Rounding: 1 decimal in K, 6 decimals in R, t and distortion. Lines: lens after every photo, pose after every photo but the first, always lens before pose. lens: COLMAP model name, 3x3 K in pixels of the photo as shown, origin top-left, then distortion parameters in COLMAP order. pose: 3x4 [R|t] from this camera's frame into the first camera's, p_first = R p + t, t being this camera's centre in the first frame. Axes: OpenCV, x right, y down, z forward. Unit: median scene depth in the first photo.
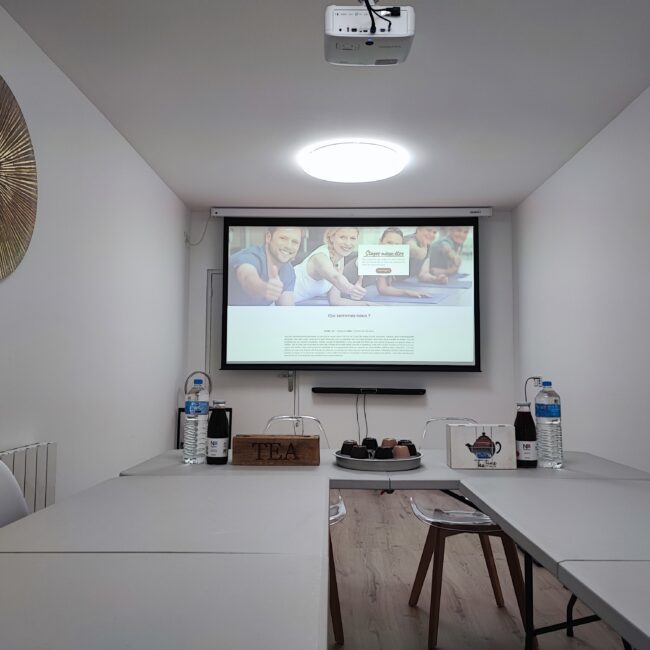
lens RADIAL K [[620.0, 0, 321.1], [0, 620.0, 327.3], [0, 0, 1]] dist [0.021498, 0.000000]
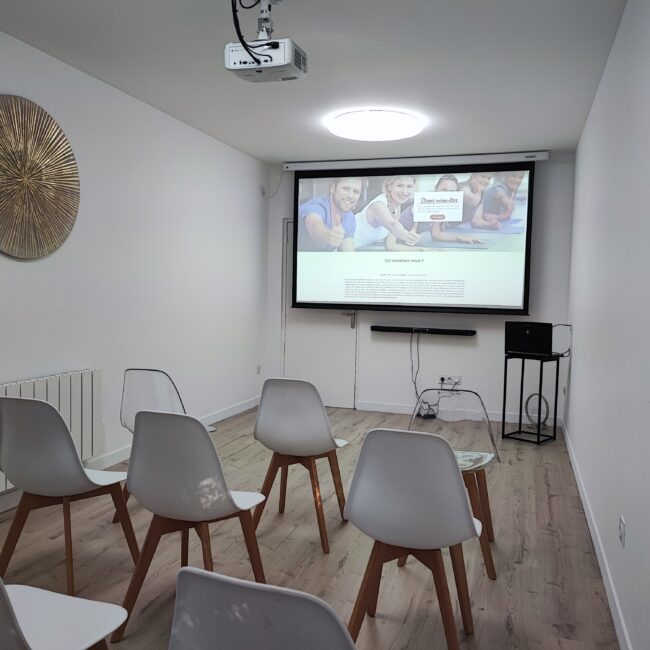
lens RADIAL K [[620.0, 0, 318.1], [0, 620.0, 325.8], [0, 0, 1]] dist [0.021498, 0.000000]
pose [[0.957649, 0.032739, -0.286070, 0.214030], [0.003361, 0.992176, 0.124800, -0.040951], [0.287917, -0.120476, 0.950047, -0.078547]]
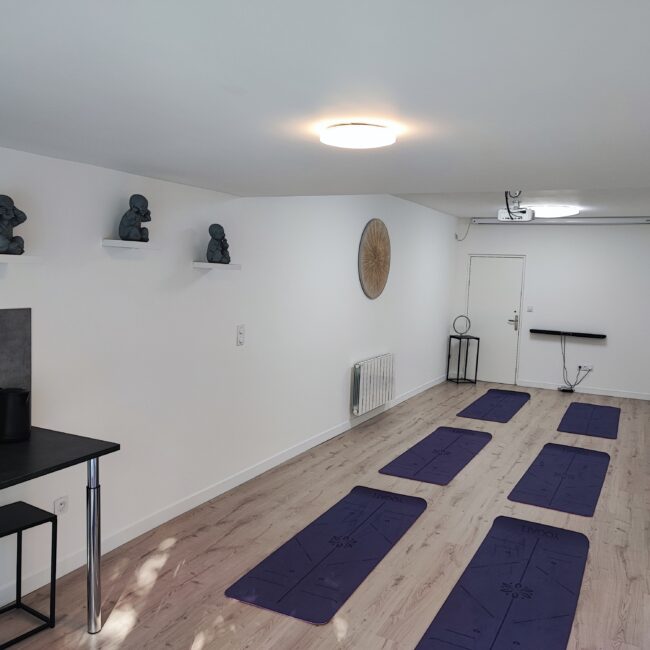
lens RADIAL K [[620.0, 0, 325.5], [0, 620.0, 322.7], [0, 0, 1]] dist [0.021498, 0.000000]
pose [[0.903174, 0.062757, -0.424662, 0.194722], [-0.000486, 0.989405, 0.145183, -0.158008], [0.429274, -0.130919, 0.893635, -0.697372]]
